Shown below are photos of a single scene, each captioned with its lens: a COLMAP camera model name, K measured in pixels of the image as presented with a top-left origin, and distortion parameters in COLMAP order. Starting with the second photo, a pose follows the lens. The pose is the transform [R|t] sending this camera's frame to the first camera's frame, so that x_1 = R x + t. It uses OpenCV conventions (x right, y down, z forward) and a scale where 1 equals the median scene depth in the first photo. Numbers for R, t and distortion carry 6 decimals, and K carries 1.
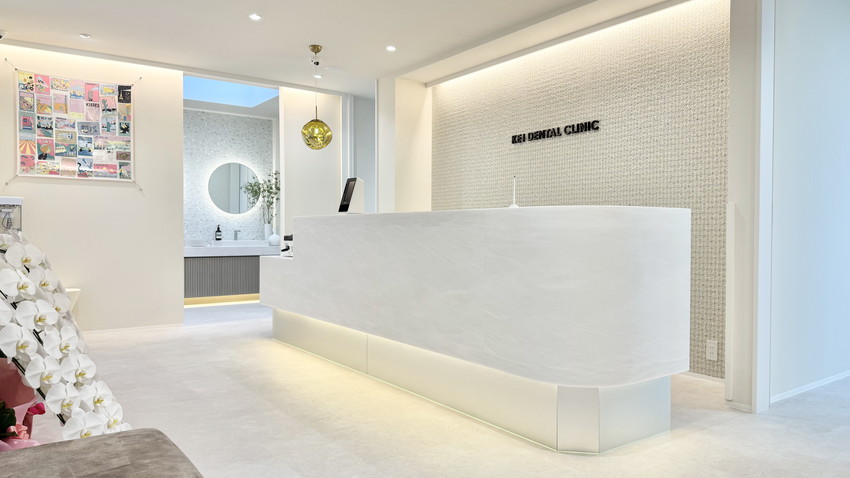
lens RADIAL K [[574.0, 0, 423.3], [0, 574.0, 240.0], [0, 0, 1]] dist [0.011124, -0.014319]
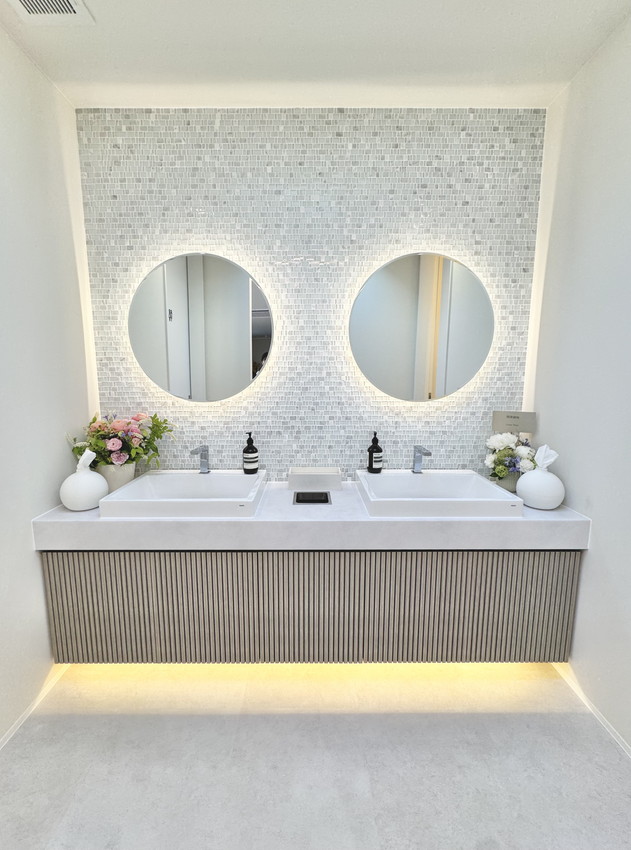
lens RADIAL K [[306.7, 0, 304.6], [0, 306.7, 420.0], [0, 0, 1]] dist [-0.000333, 0.000101]
pose [[0.815561, 0.069288, -0.574508, -0.406014], [-0.005850, 0.993742, 0.111544, -0.080978], [0.578641, -0.087610, 0.810863, 1.182830]]
